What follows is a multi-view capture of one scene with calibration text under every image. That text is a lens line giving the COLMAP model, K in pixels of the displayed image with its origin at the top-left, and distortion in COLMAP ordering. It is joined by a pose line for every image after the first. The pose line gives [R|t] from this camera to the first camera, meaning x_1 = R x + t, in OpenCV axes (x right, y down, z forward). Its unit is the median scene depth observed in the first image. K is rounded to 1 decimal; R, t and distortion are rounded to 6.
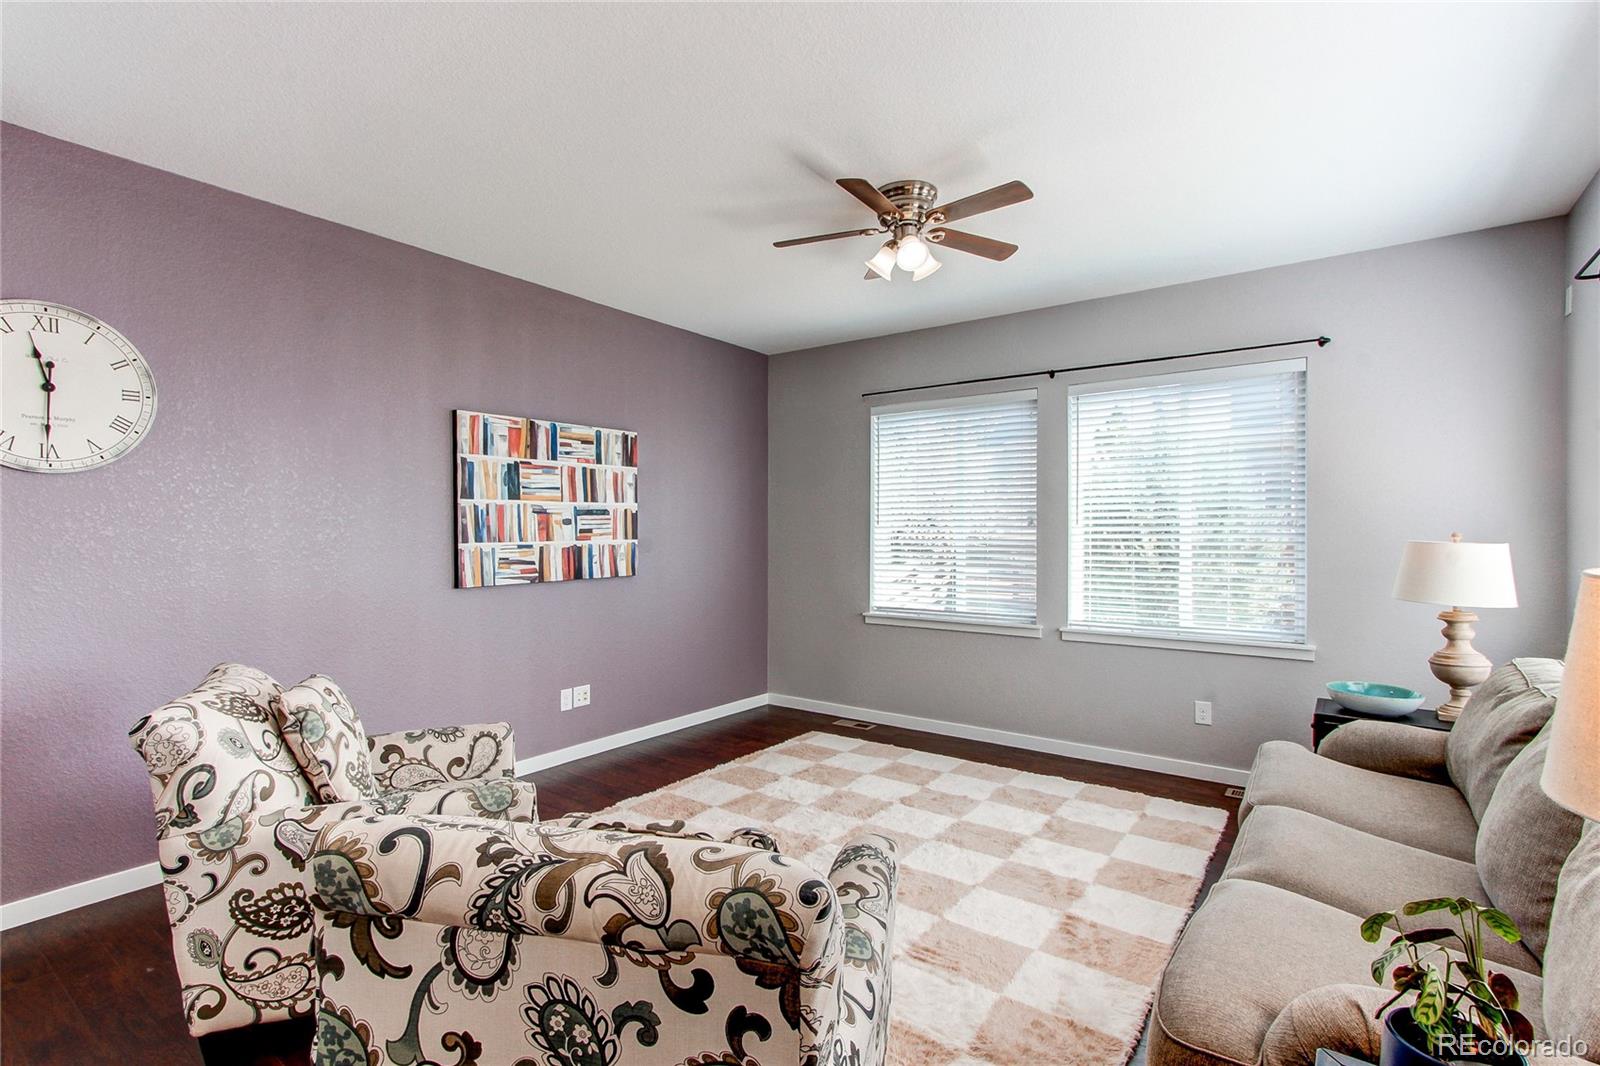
lens RADIAL K [[741.5, 0, 792.4], [0, 741.5, 528.2], [0, 0, 1]] dist [0.029987, 0.000041]
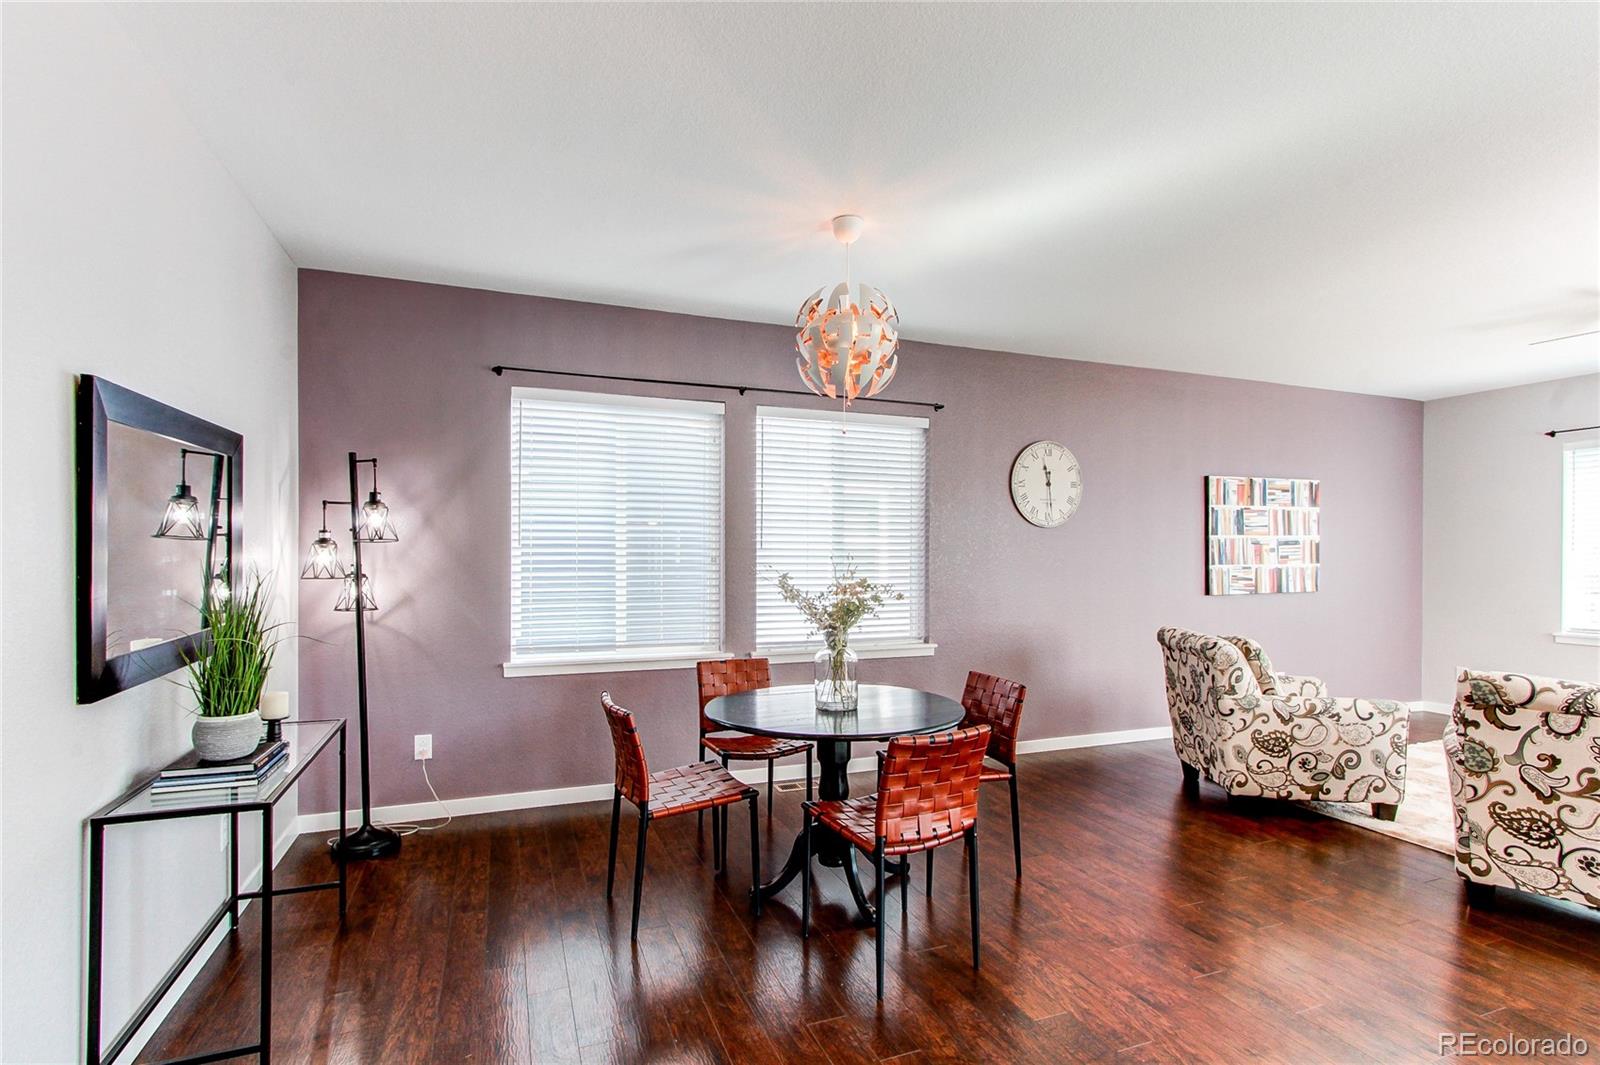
lens RADIAL K [[748.5, 0, 799.6], [0, 748.5, 554.2], [0, 0, 1]] dist [0.003164, 0.001345]
pose [[0.848239, -0.000651, -0.529614, -0.678254], [0.000735, 1.000000, -0.000051, -0.003968], [0.529614, -0.000346, 0.848239, -1.361553]]
